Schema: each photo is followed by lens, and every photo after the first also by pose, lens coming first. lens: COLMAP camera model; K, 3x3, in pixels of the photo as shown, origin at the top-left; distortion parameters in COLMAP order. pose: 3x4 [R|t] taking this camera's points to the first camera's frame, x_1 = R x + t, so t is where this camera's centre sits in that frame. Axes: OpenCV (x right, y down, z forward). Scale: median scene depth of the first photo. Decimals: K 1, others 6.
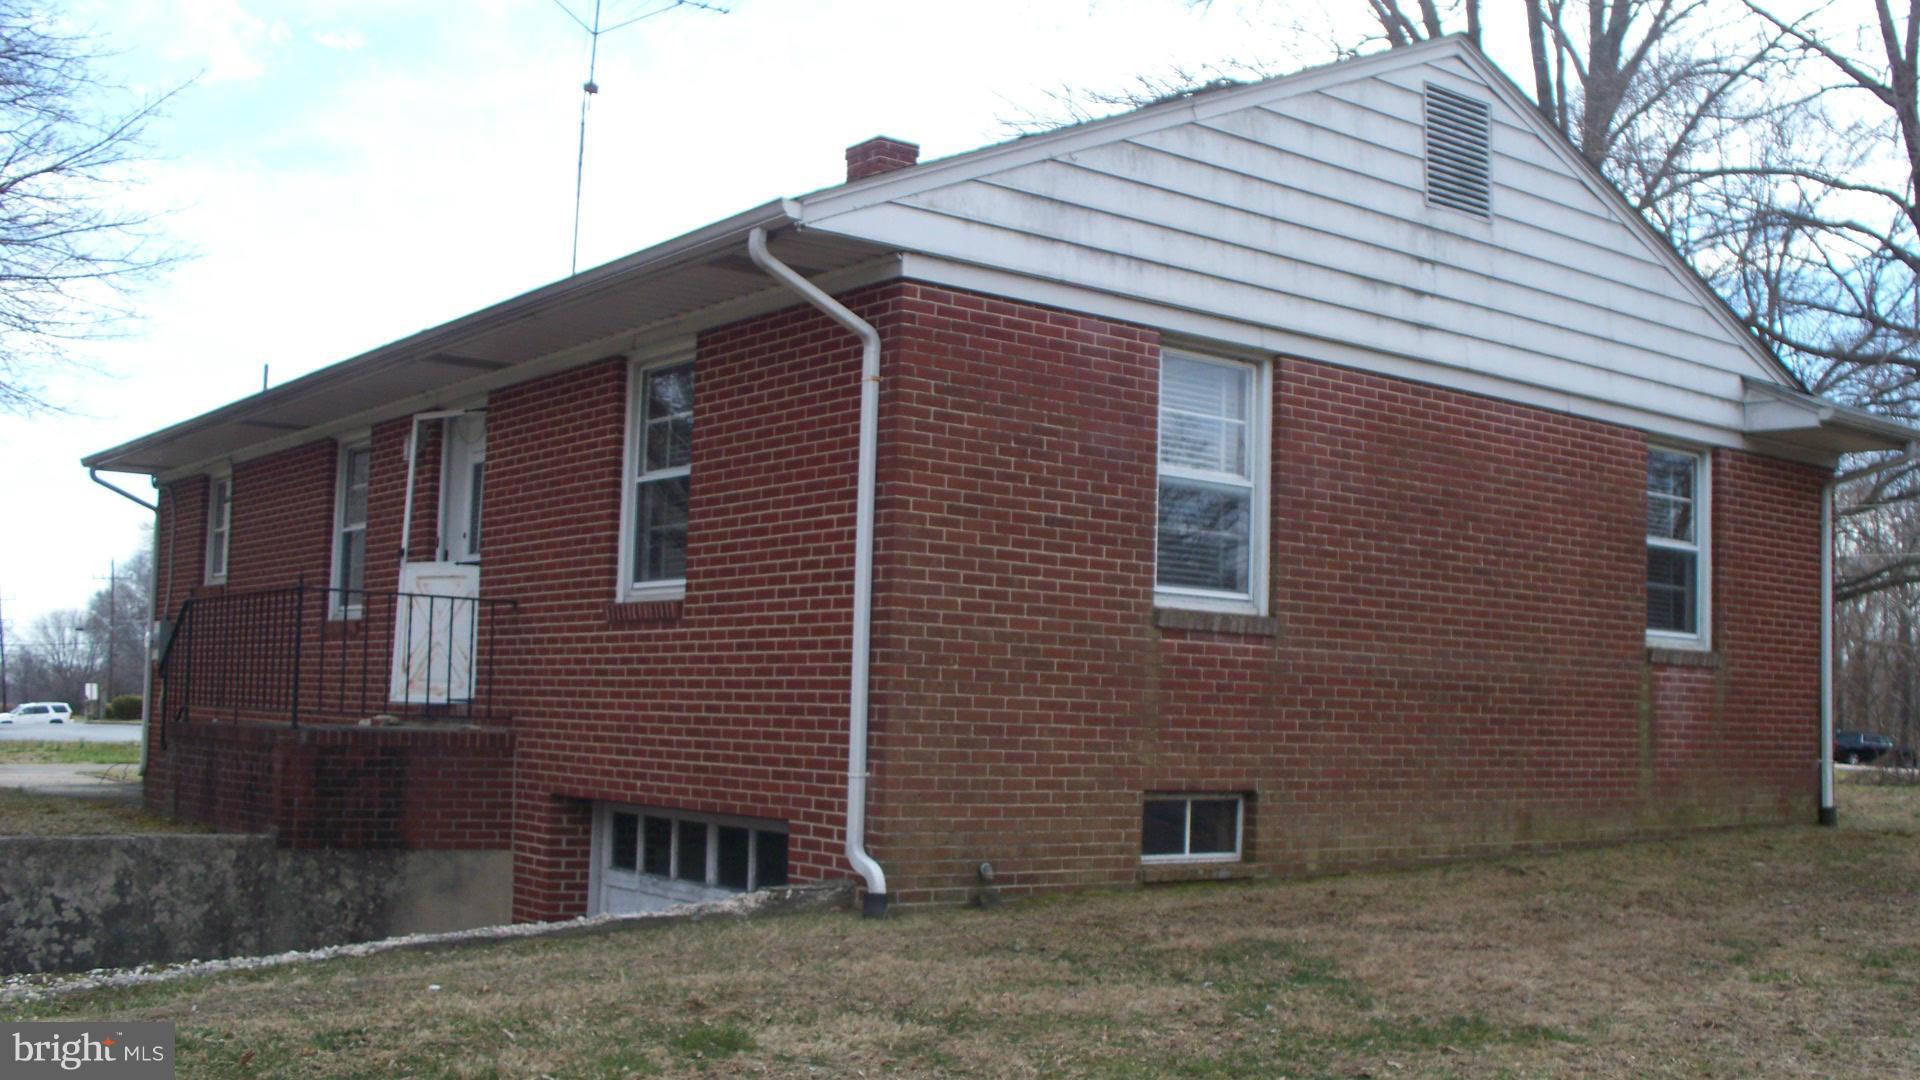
lens RADIAL K [[2038.6, 0, 960.0], [0, 2038.6, 540.0], [0, 0, 1]] dist [-0.325533, 0.506474]
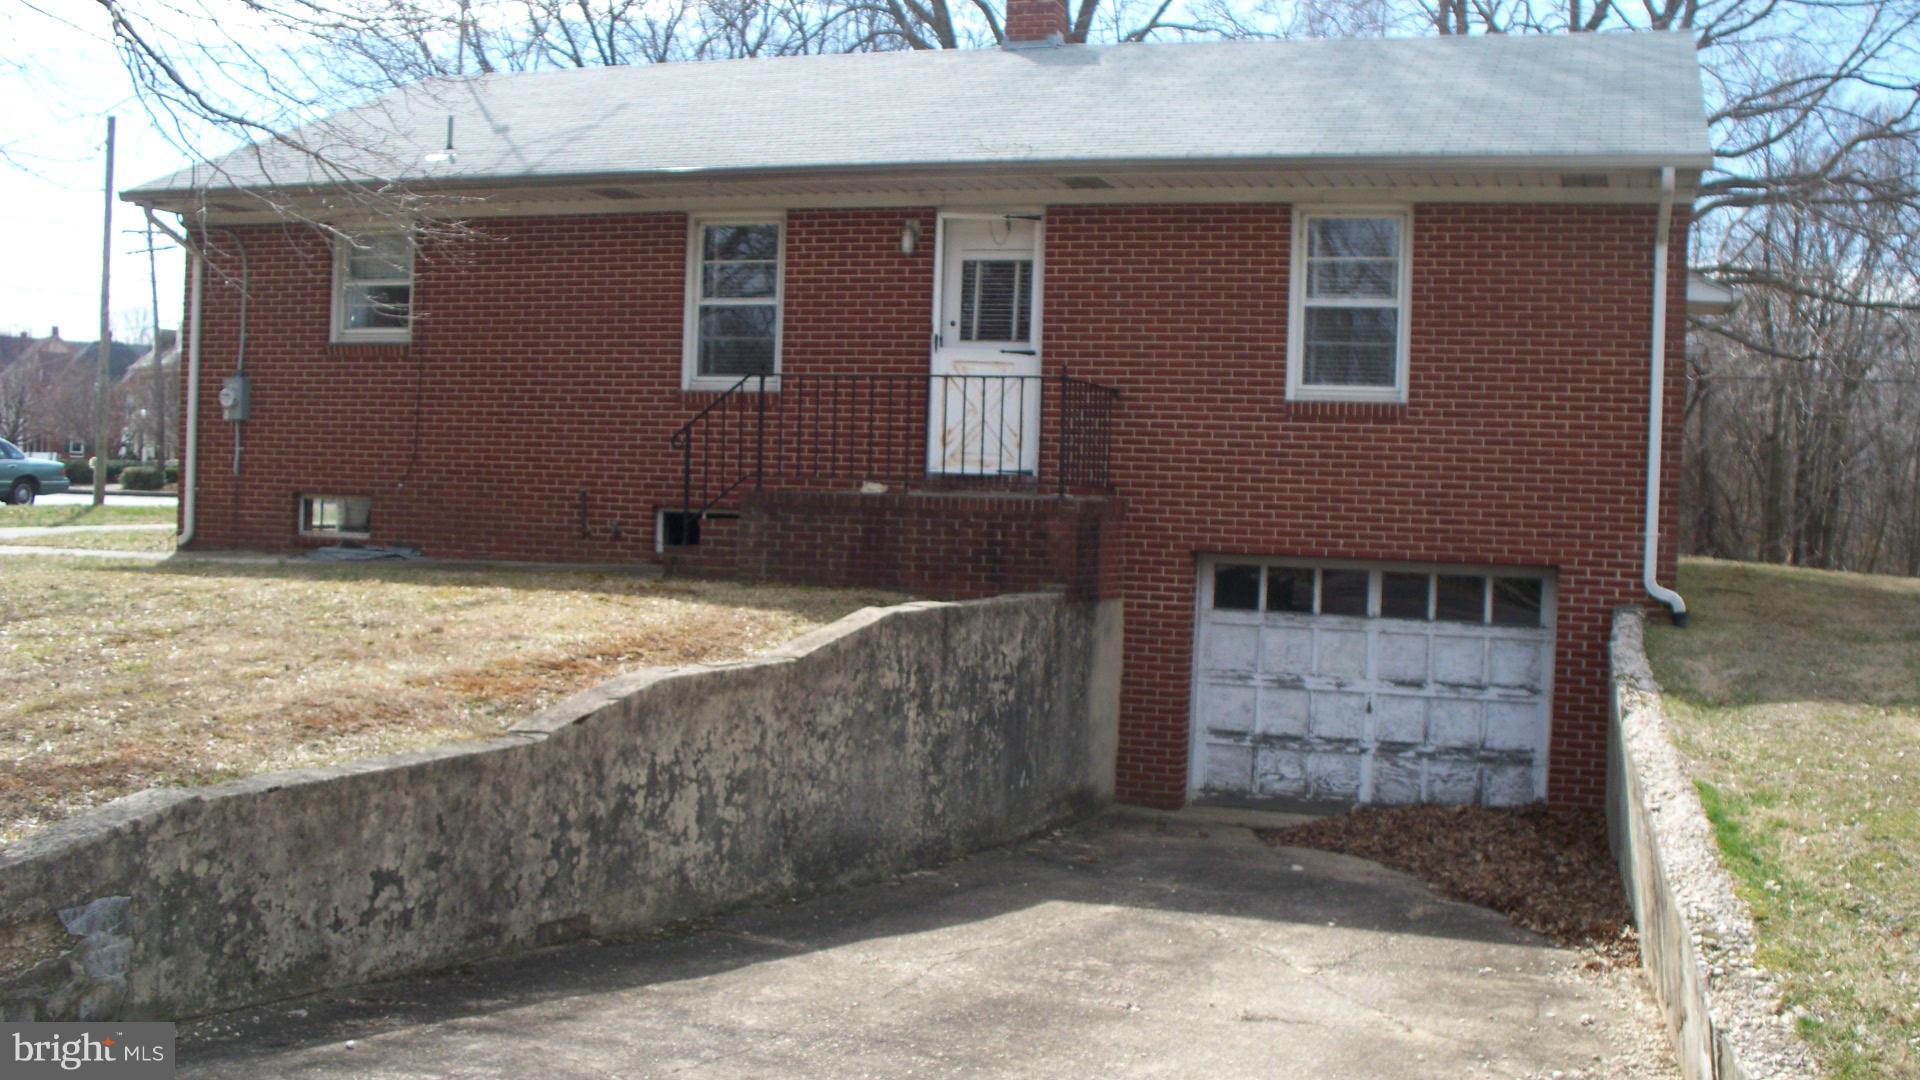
lens RADIAL K [[2038.6, 0, 960.0], [0, 2038.6, 540.0], [0, 0, 1]] dist [-0.325533, 0.506474]
pose [[0.836239, -0.022423, 0.547906, -1.024950], [-0.055854, 0.990484, 0.125782, -0.029301], [-0.545513, -0.135786, 0.827029, 0.048681]]
